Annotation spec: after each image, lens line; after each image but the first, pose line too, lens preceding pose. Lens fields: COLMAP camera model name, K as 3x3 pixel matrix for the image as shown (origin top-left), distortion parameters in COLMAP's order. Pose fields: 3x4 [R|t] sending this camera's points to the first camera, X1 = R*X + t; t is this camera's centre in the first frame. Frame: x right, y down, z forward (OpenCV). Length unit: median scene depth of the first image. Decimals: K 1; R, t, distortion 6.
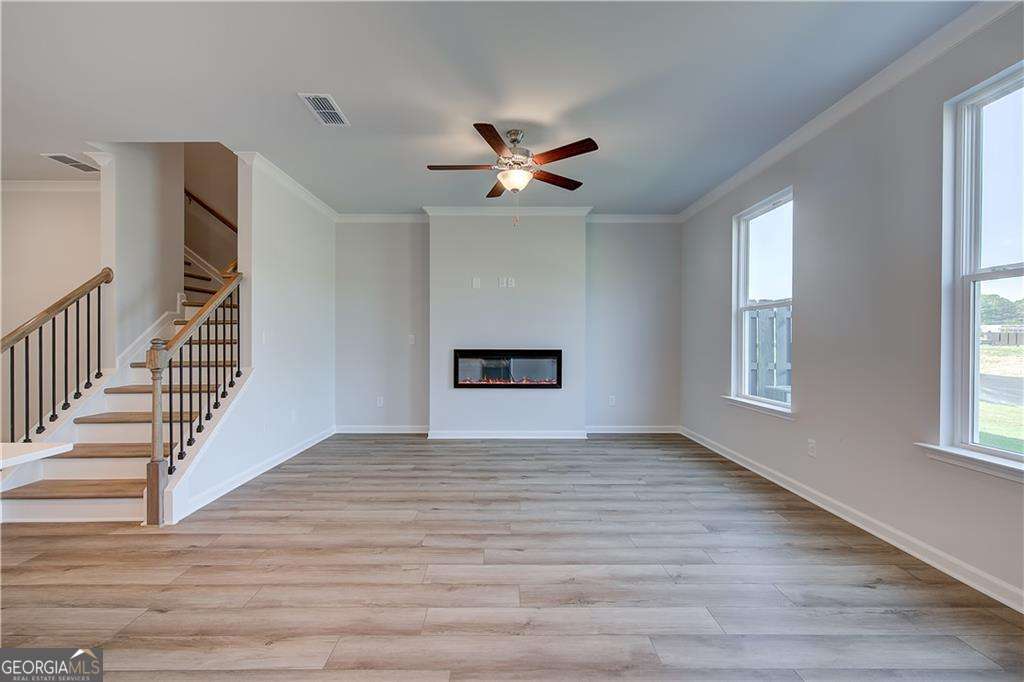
lens RADIAL K [[460.6, 0, 525.8], [0, 460.6, 343.0], [0, 0, 1]] dist [-0.002058, 0.000003]
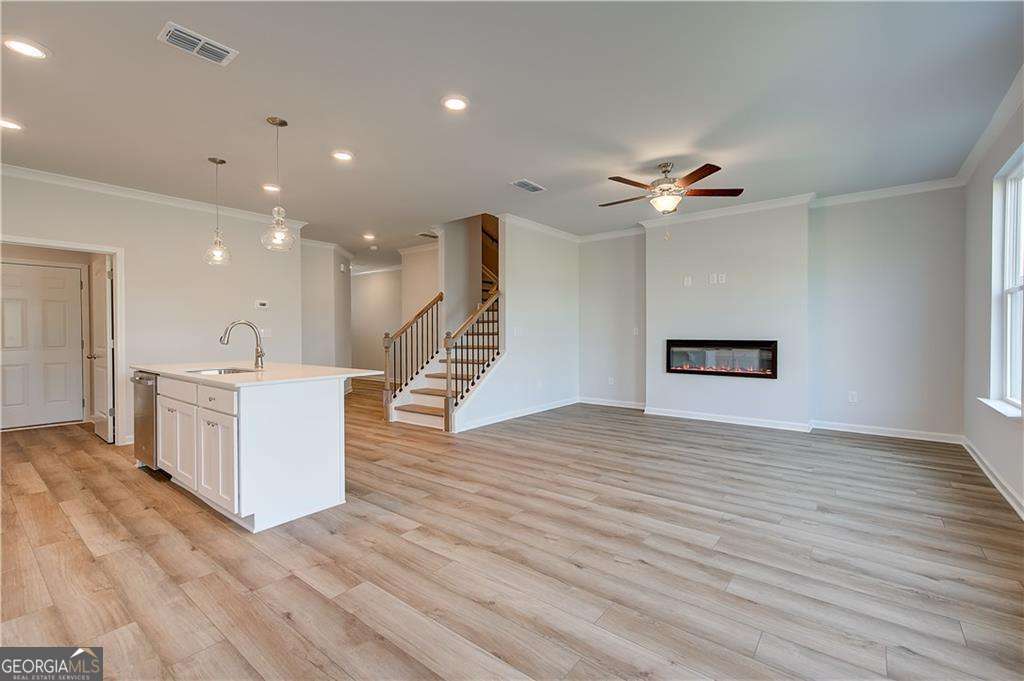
lens RADIAL K [[408.2, 0, 512.0], [0, 408.2, 340.5], [0, 0, 1]] dist [0.003695, -0.000201]
pose [[0.807366, 0.007974, -0.589997, 0.293407], [0.001504, 0.999878, 0.015572, -0.001334], [0.590049, -0.013459, 0.807255, -0.139839]]
